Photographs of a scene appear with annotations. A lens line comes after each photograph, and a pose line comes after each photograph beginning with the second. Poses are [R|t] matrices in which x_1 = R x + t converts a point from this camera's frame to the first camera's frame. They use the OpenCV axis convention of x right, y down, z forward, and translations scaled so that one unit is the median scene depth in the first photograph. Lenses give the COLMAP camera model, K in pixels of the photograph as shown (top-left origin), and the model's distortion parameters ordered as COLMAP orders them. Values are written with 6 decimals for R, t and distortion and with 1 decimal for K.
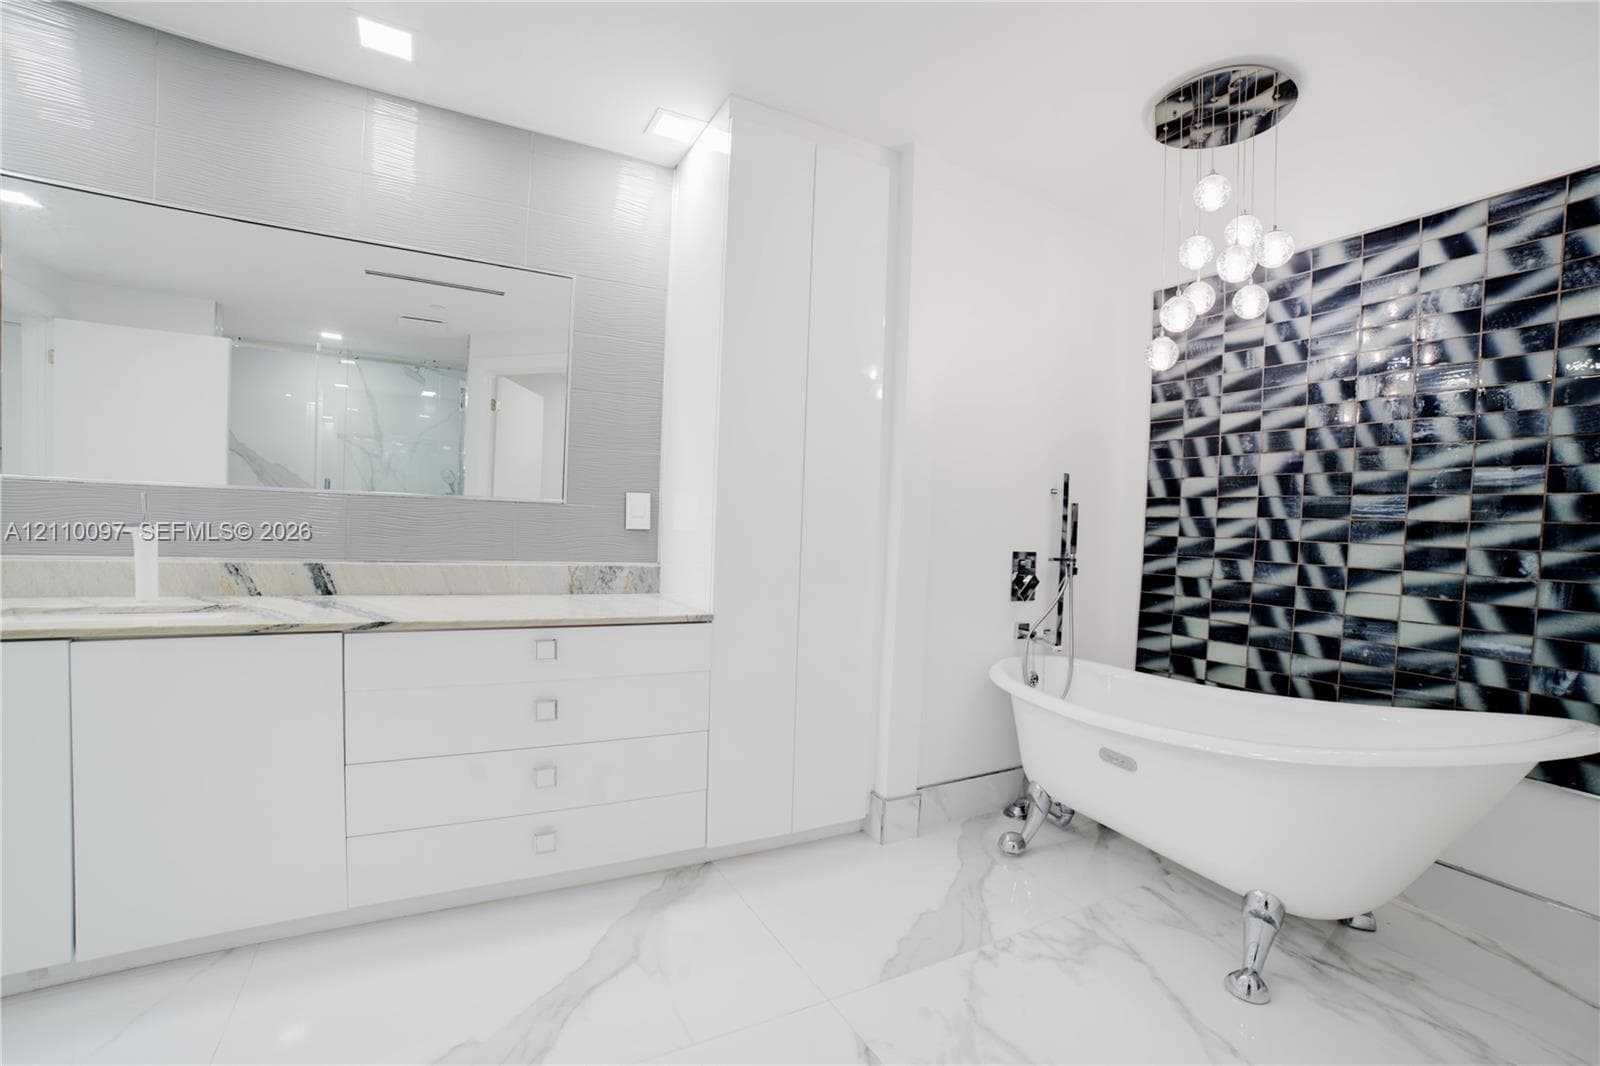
lens RADIAL K [[754.8, 0, 789.4], [0, 754.8, 538.8], [0, 0, 1]] dist [-0.043587, 0.017626]
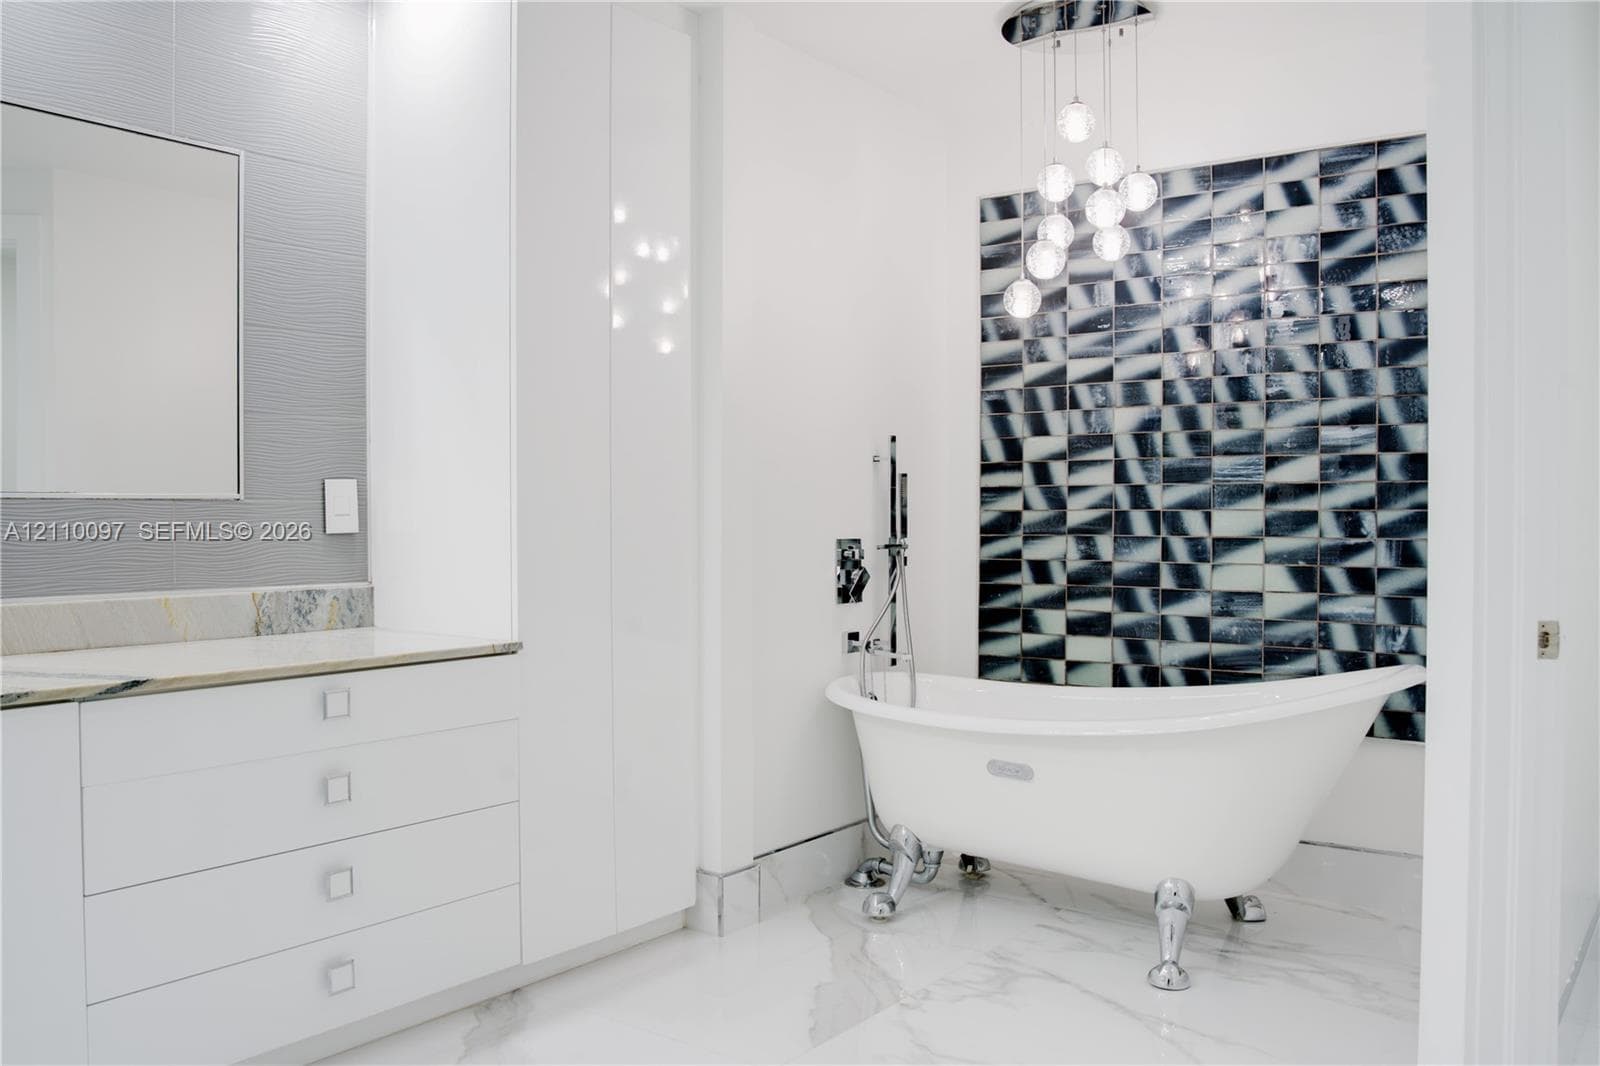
lens RADIAL K [[1339.6, 0, 814.5], [0, 1339.6, 537.1], [0, 0, 1]] dist [-0.062091, -0.007137]
pose [[0.914807, -0.048959, 0.400912, -0.329497], [0.046416, 0.998793, 0.016058, -0.009791], [-0.401215, 0.003919, 0.915976, -0.281238]]
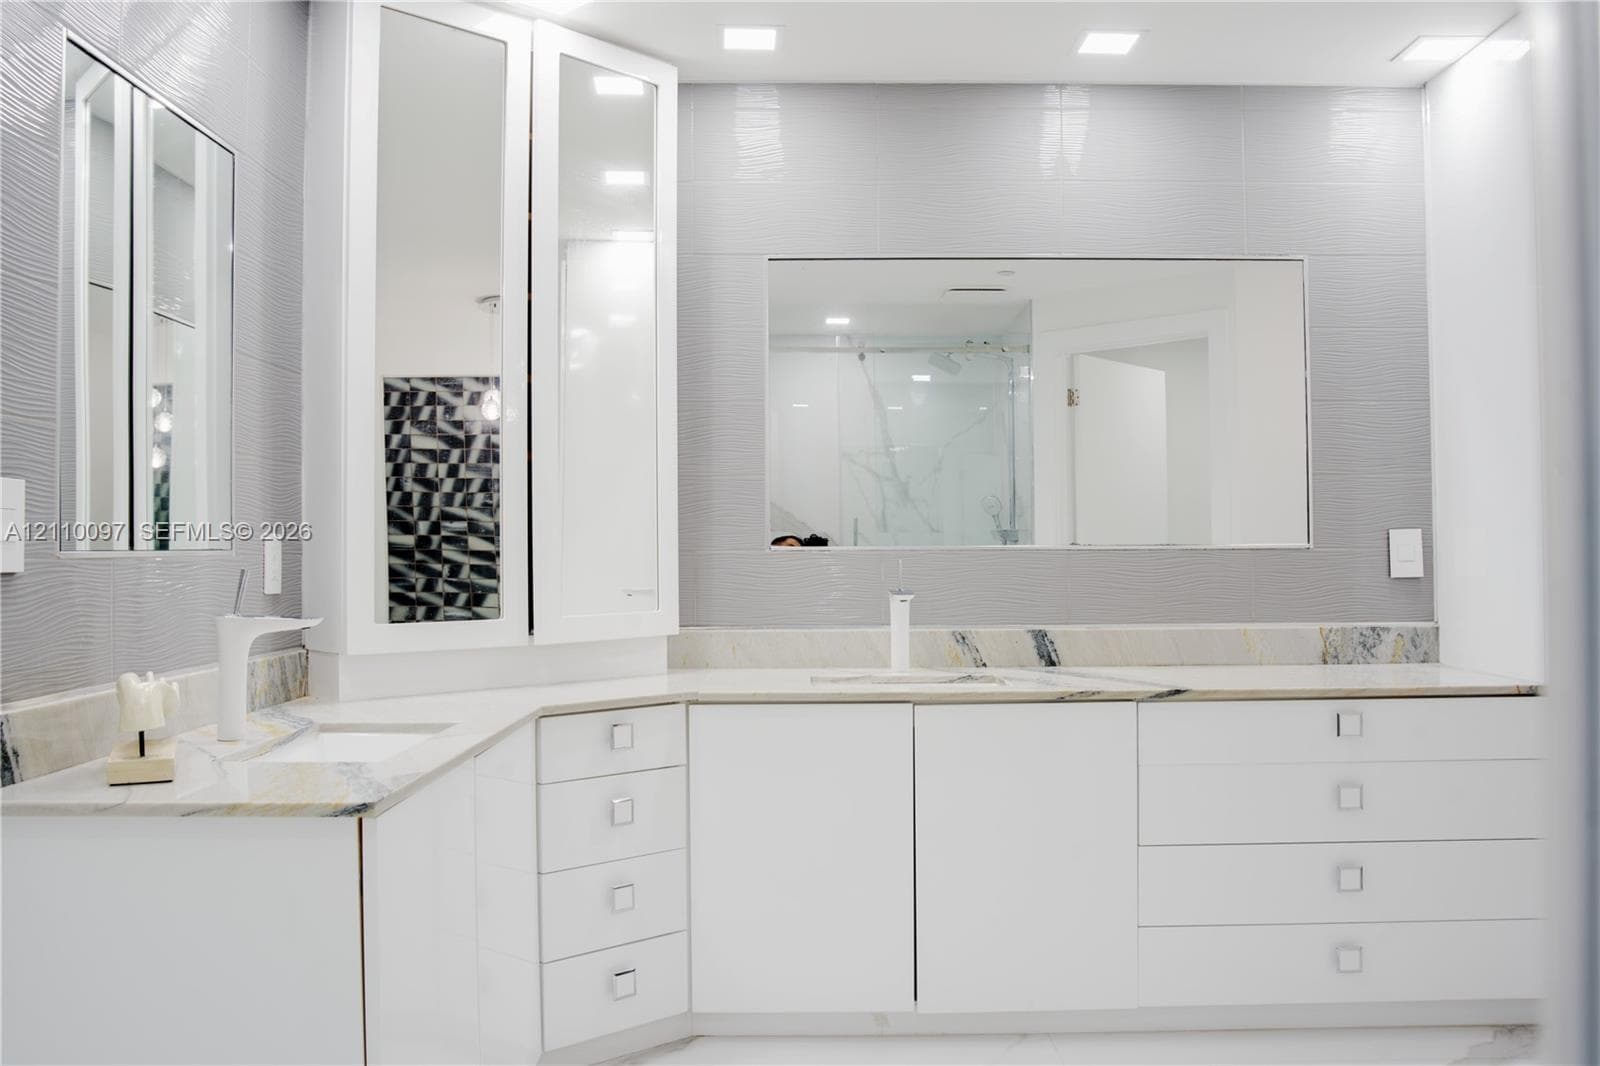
lens RADIAL K [[1342.7, 0, 817.2], [0, 1342.7, 529.3], [0, 0, 1]] dist [-0.054123, 0.030242]
pose [[0.884252, -0.051360, -0.464177, -0.117306], [0.031009, 0.998198, -0.051375, -0.011869], [0.465979, 0.031035, 0.884251, -0.498005]]
